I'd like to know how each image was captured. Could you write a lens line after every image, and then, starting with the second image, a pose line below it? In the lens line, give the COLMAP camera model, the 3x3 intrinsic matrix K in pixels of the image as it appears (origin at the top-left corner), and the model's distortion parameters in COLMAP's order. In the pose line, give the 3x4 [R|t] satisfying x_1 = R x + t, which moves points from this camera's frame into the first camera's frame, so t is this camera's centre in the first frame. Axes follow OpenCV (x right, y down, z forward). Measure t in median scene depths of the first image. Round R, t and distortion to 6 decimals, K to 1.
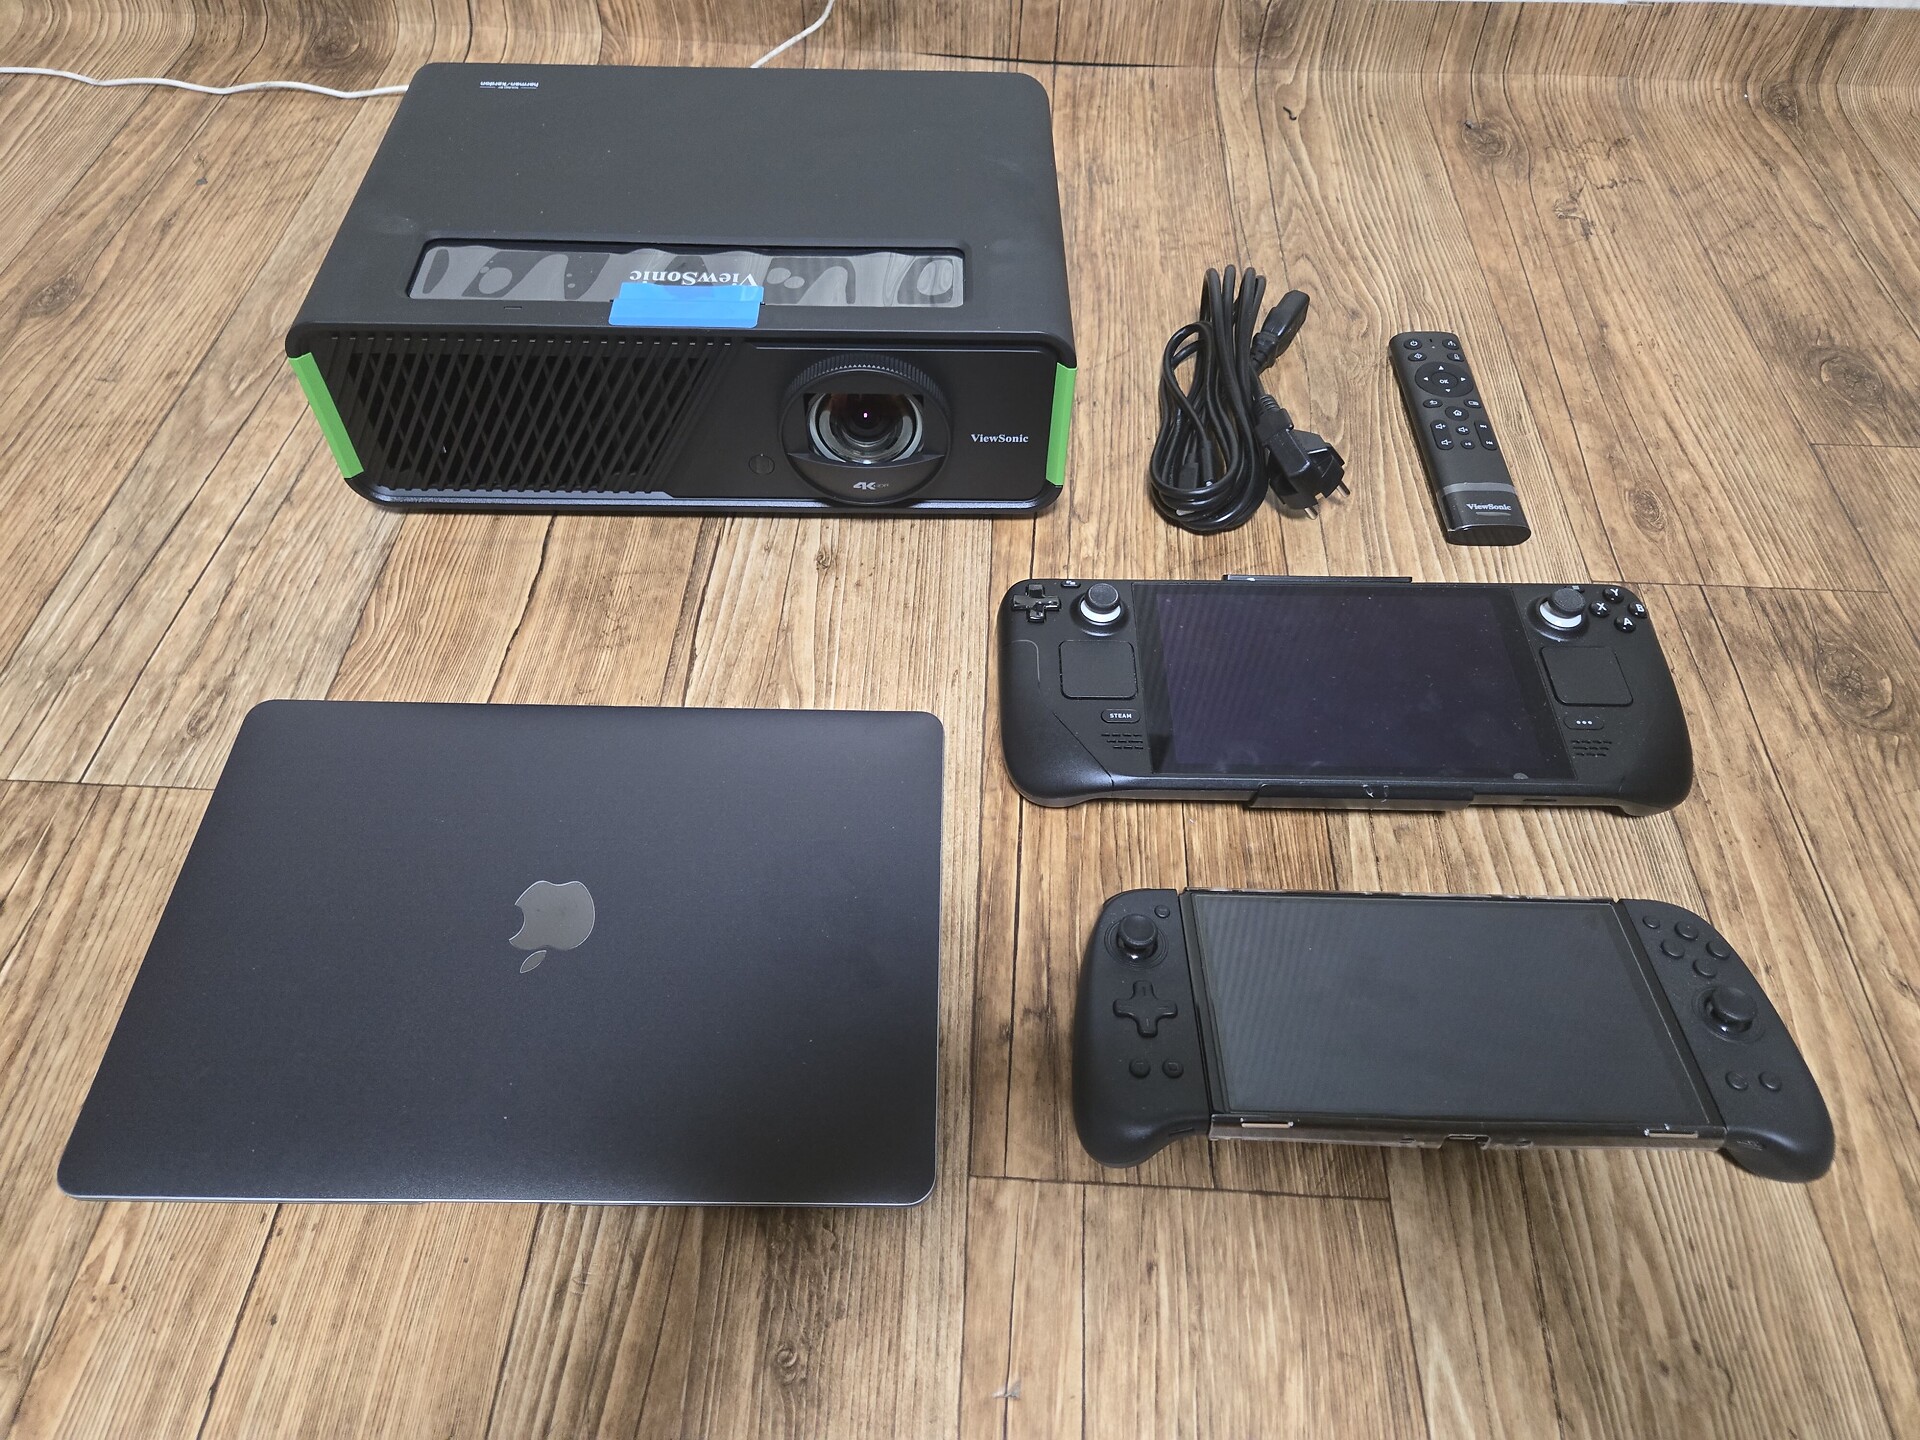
lens RADIAL K [[1303.7, 0, 960.0], [0, 1303.7, 720.0], [0, 0, 1]] dist [0.025716, -0.005510]
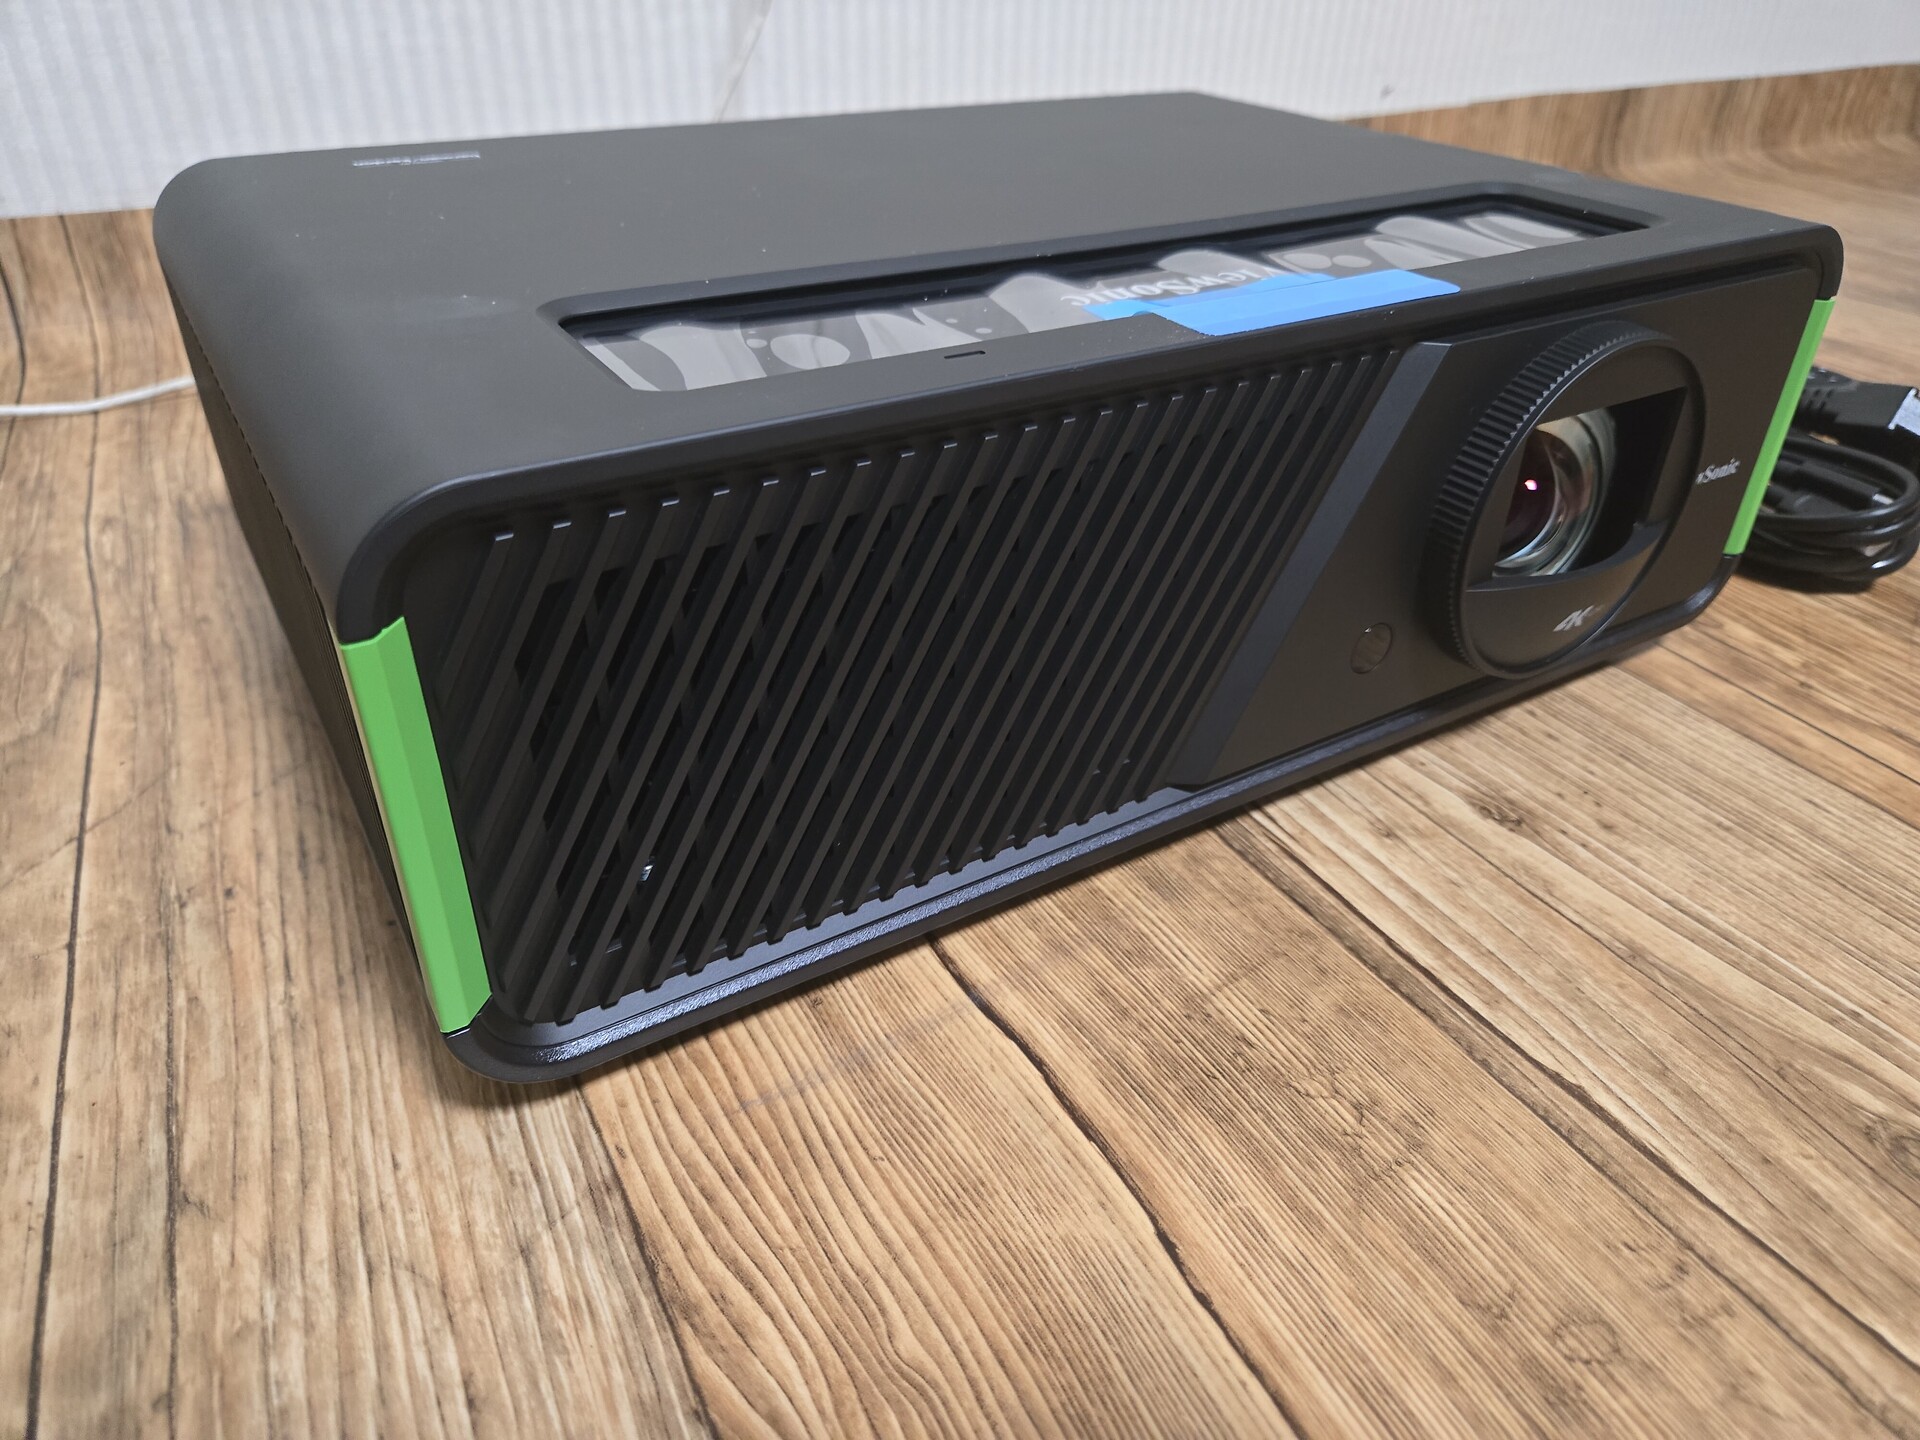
lens RADIAL K [[1303.7, 0, 960.0], [0, 1303.7, 720.0], [0, 0, 1]] dist [0.025716, -0.005510]
pose [[0.851292, -0.283452, 0.441539, -0.470783], [0.410216, 0.884241, -0.223251, -0.126218], [-0.327146, 0.371178, 0.869024, 0.635058]]
